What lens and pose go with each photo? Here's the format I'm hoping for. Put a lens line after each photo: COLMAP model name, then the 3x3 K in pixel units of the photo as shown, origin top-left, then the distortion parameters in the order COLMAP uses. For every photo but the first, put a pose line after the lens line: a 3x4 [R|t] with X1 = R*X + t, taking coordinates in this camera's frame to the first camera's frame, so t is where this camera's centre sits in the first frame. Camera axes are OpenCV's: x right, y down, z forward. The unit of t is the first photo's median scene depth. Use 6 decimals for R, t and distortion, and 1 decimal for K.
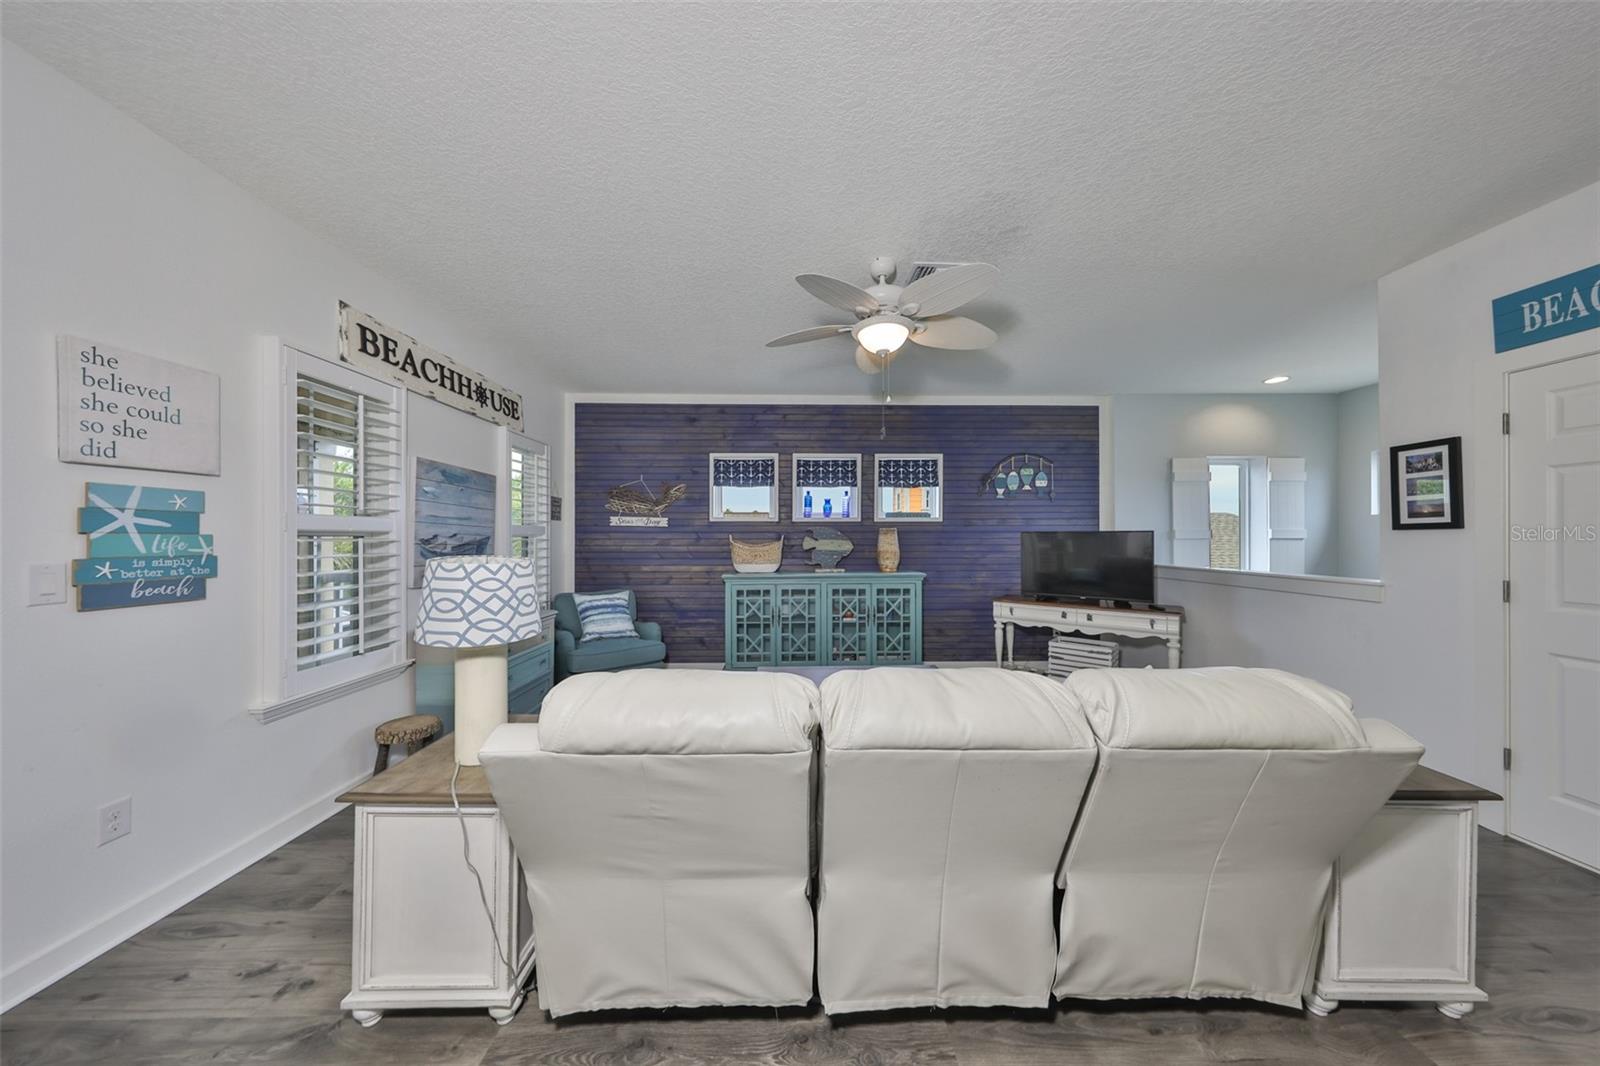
lens RADIAL K [[498.8, 0, 804.4], [0, 498.8, 537.0], [0, 0, 1]] dist [0.003458, 0.000329]
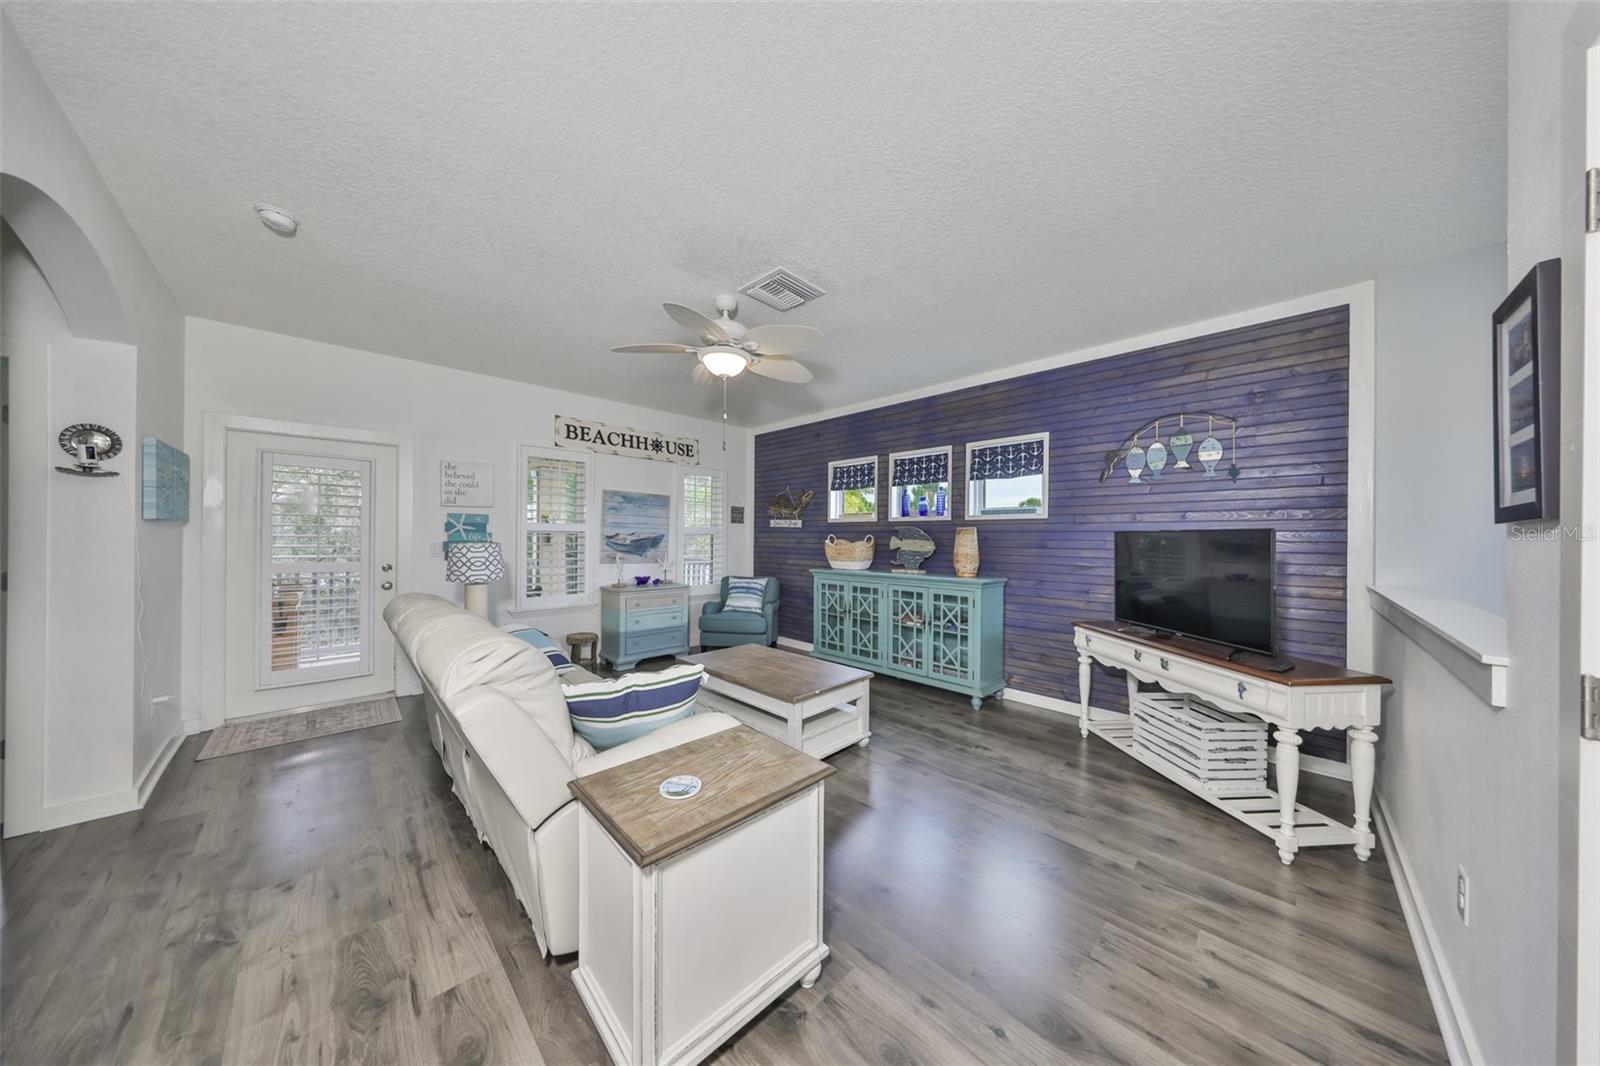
lens RADIAL K [[498.8, 0, 795.3], [0, 498.8, 537.0], [0, 0, 1]] dist [0.003458, 0.000329]
pose [[0.679419, 0.006185, -0.733725, 0.620209], [-0.007667, 0.999970, 0.001329, 0.000672], [0.733711, 0.004722, 0.679445, 0.185284]]
